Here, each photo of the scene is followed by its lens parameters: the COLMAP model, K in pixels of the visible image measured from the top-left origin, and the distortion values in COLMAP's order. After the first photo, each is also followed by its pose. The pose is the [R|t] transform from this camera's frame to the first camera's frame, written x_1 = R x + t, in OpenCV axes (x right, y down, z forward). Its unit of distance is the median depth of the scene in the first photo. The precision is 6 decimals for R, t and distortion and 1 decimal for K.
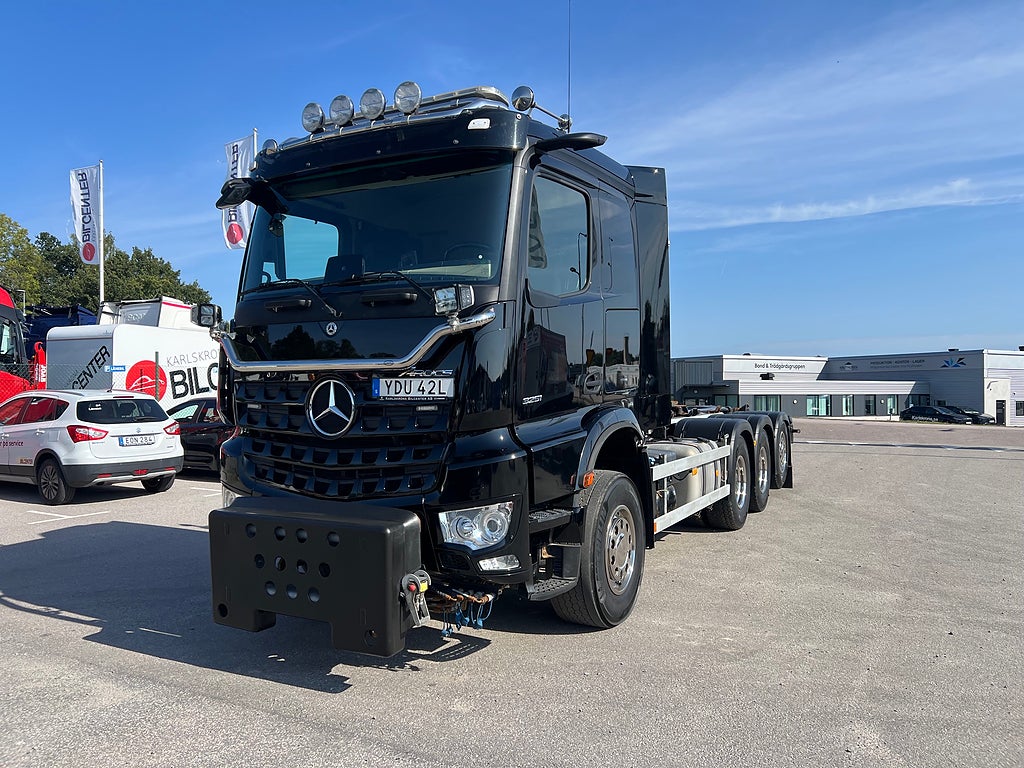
lens RADIAL K [[771.4, 0, 510.1], [0, 771.4, 385.3], [0, 0, 1]] dist [0.062360, -0.073719]
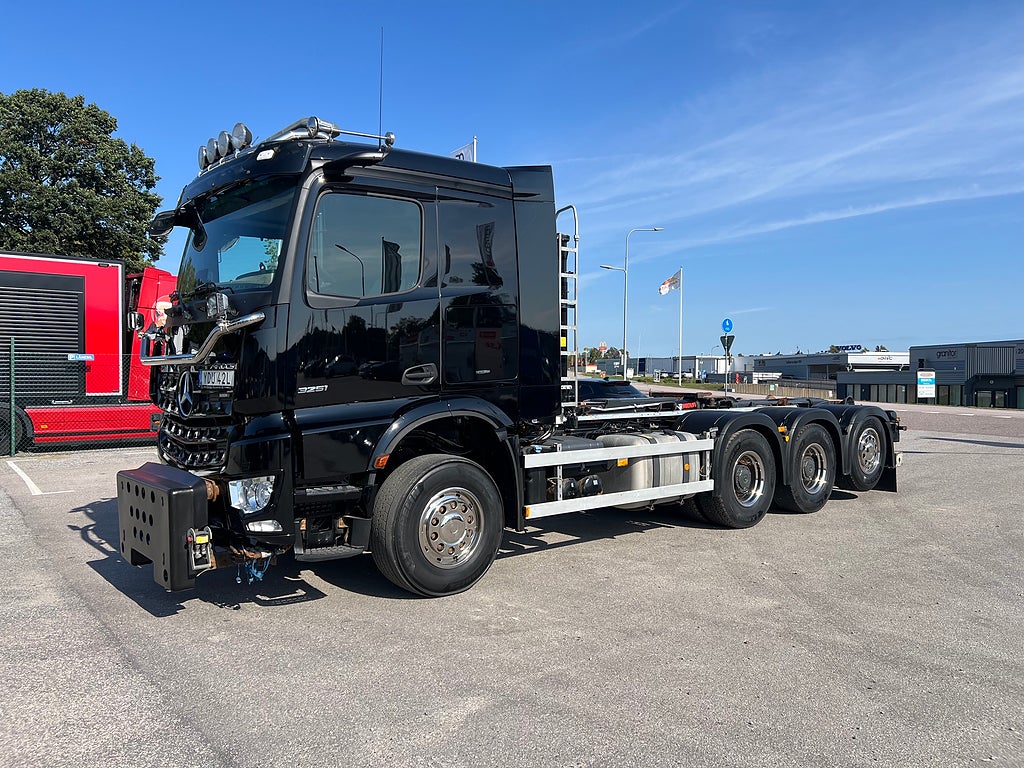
lens RADIAL K [[770.6, 0, 505.4], [0, 770.6, 389.0], [0, 0, 1]] dist [0.060407, -0.072848]
pose [[0.928947, 0.012151, -0.370013, 0.554287], [-0.004266, 0.999746, 0.022120, -0.006472], [0.370188, -0.018970, 0.928763, 0.023212]]
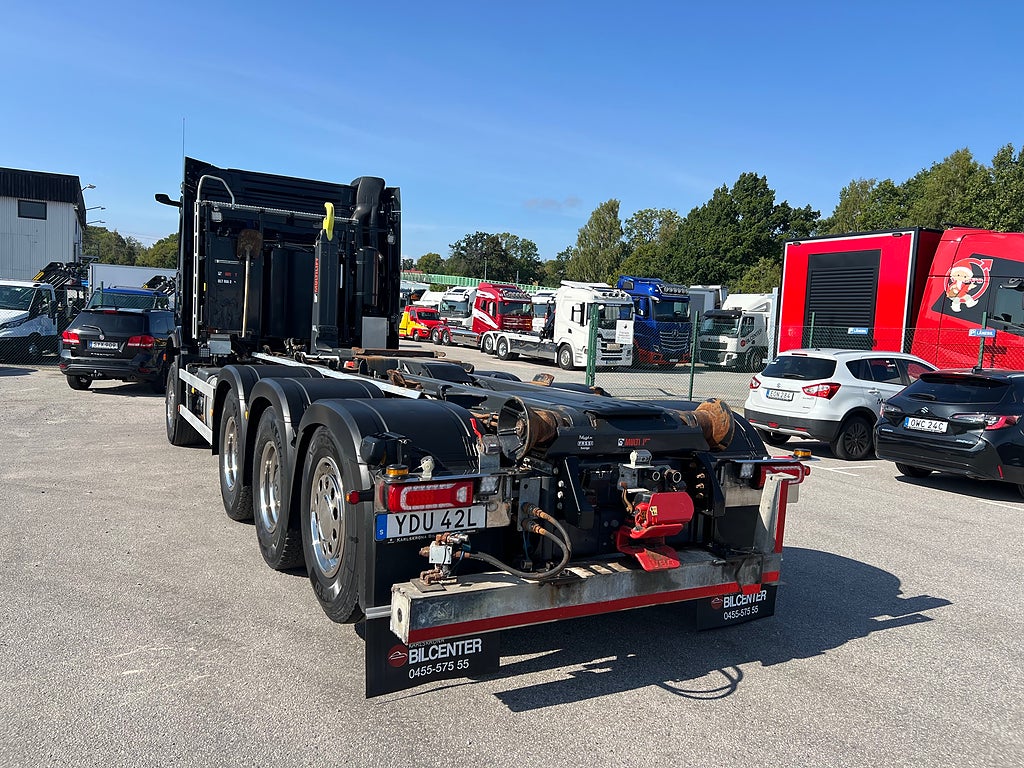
lens RADIAL K [[771.4, 0, 510.1], [0, 771.4, 385.3], [0, 0, 1]] dist [0.062360, -0.073719]
pose [[-0.530642, 0.037428, -0.846769, 1.142925], [-0.048415, 0.996055, 0.074367, -0.004460], [0.846212, 0.080459, -0.526737, 2.380883]]
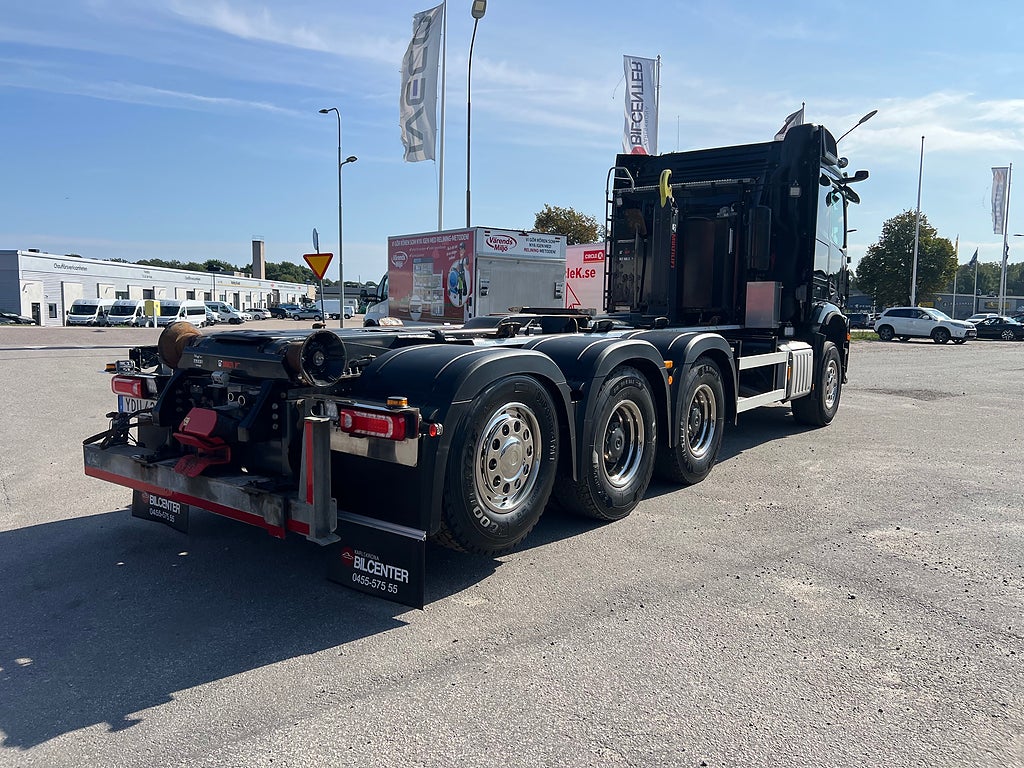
lens RADIAL K [[755.0, 0, 517.2], [0, 755.0, 387.1], [0, 0, 1]] dist [0.067775, -0.087463]
pose [[-0.991113, -0.021873, 0.131214, 0.196299], [-0.006956, 0.993561, 0.113084, 0.025662], [-0.132842, 0.111166, -0.984883, 2.780752]]
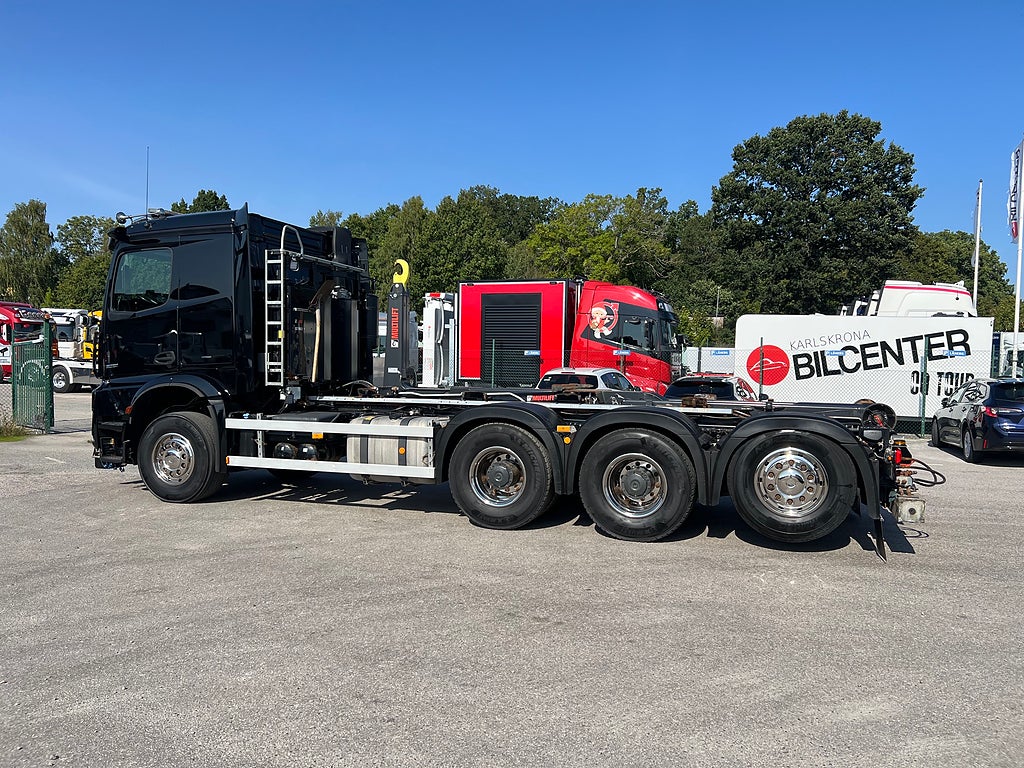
lens RADIAL K [[765.5, 0, 520.6], [0, 765.5, 388.6], [0, 0, 1]] dist [0.061604, -0.075000]
pose [[0.165662, 0.037325, -0.985476, 1.715282], [-0.014964, 0.999264, 0.035332, -0.007641], [0.986069, 0.008894, 0.166099, 1.322747]]
